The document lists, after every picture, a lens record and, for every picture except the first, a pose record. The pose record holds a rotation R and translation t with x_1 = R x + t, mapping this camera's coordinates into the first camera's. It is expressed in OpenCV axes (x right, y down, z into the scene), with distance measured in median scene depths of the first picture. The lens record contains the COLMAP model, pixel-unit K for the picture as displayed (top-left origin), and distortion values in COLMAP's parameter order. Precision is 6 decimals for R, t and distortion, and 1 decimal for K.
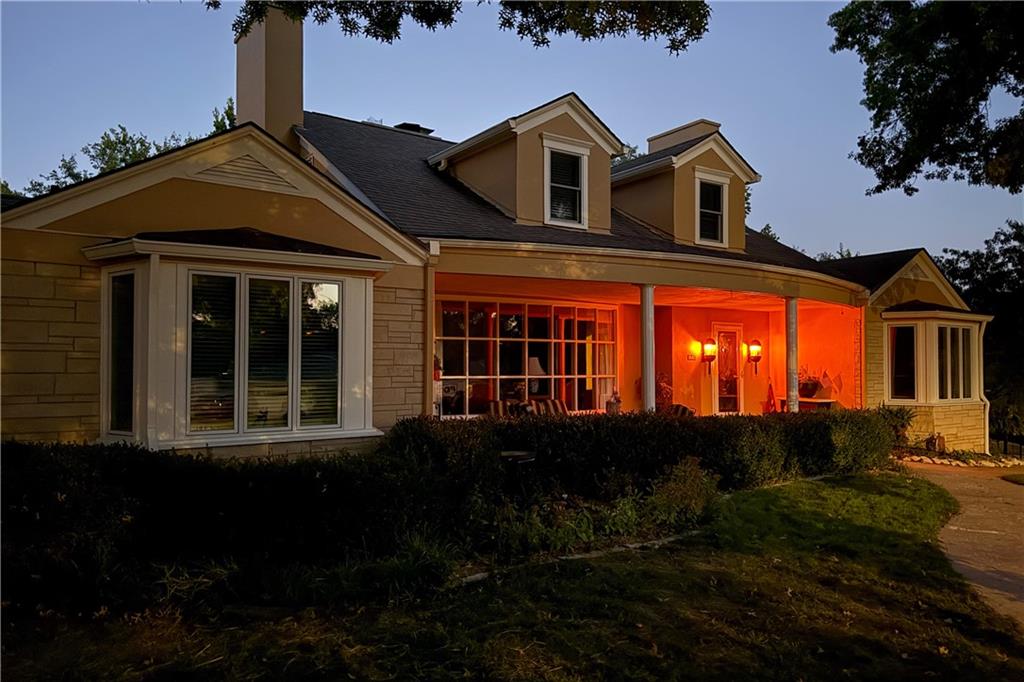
lens RADIAL K [[731.3, 0, 495.4], [0, 731.3, 334.3], [0, 0, 1]] dist [0.054963, -0.055595]
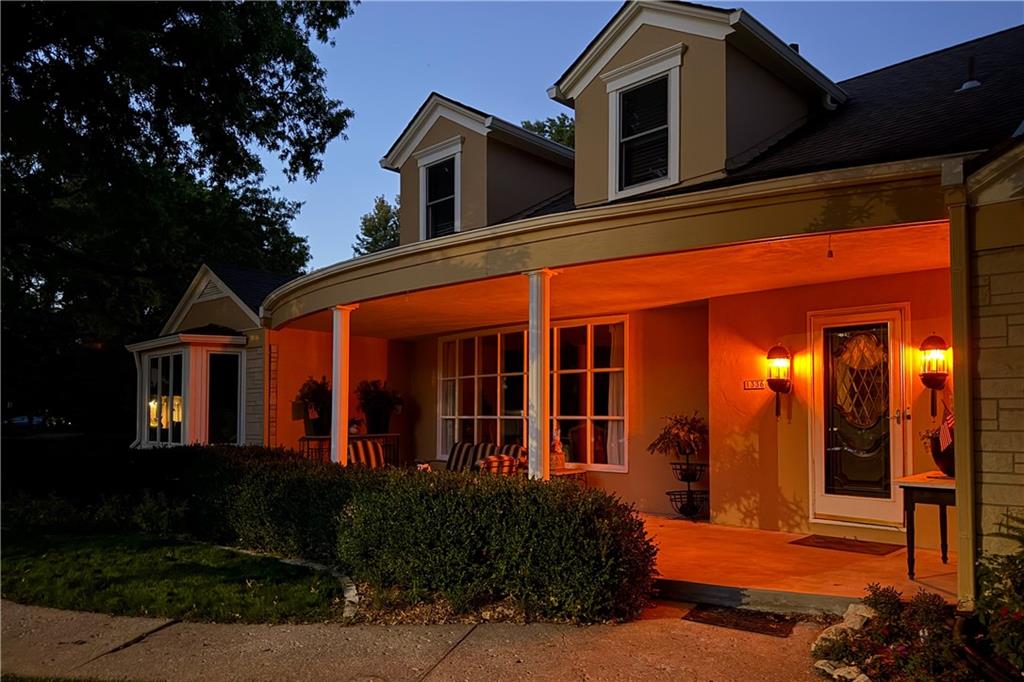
lens RADIAL K [[731.3, 0, 538.3], [0, 731.3, 392.1], [0, 0, 1]] dist [0.054963, -0.055595]
pose [[0.212914, -0.031219, -0.976572, 0.840181], [0.048158, 0.998610, -0.021424, 0.045237], [0.975883, -0.042468, 0.214122, 0.793423]]
